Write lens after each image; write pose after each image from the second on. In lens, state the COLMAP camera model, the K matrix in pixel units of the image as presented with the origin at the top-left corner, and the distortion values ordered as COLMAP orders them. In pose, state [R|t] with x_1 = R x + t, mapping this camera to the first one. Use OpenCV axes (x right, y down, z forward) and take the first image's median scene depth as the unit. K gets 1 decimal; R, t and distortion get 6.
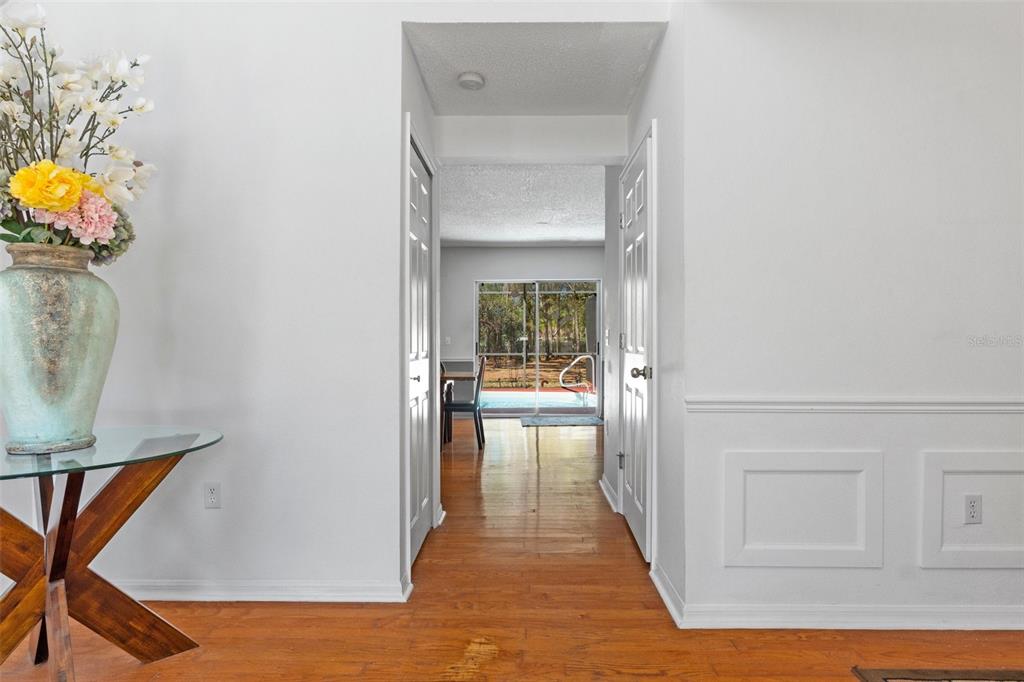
lens RADIAL K [[550.1, 0, 510.3], [0, 550.1, 336.4], [0, 0, 1]] dist [-0.017692, 0.000148]
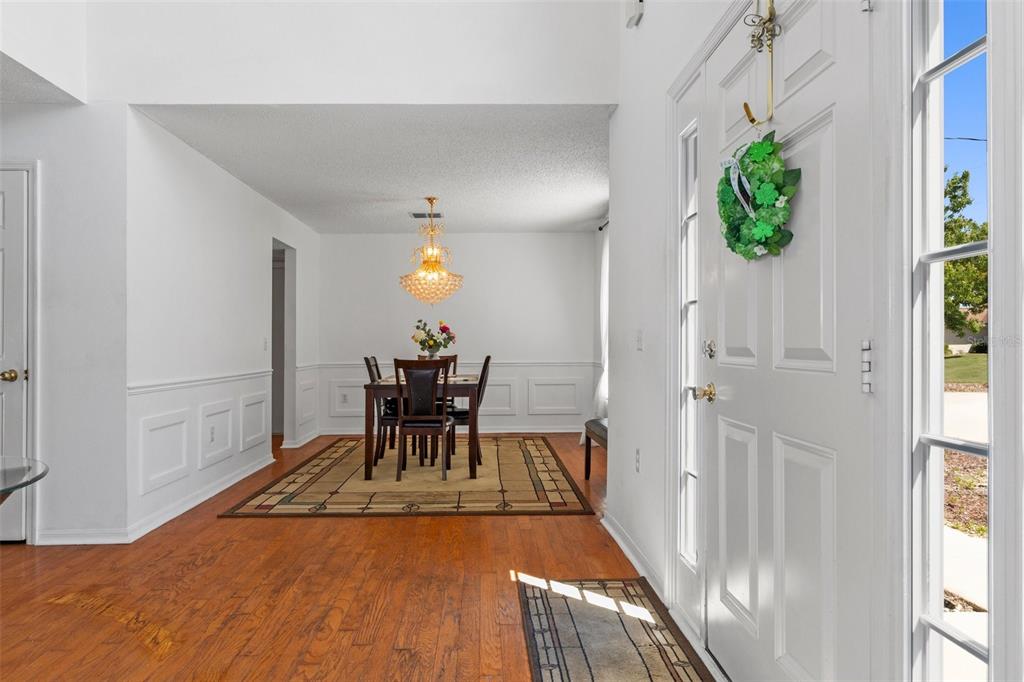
lens RADIAL K [[620.1, 0, 511.4], [0, 620.1, 342.1], [0, 0, 1]] dist [0.000141, 0.000109]
pose [[-0.073790, 0.006090, 0.997255, -1.413707], [0.009231, 0.999943, -0.005424, 0.015449], [-0.997231, 0.008806, -0.073842, 0.103291]]
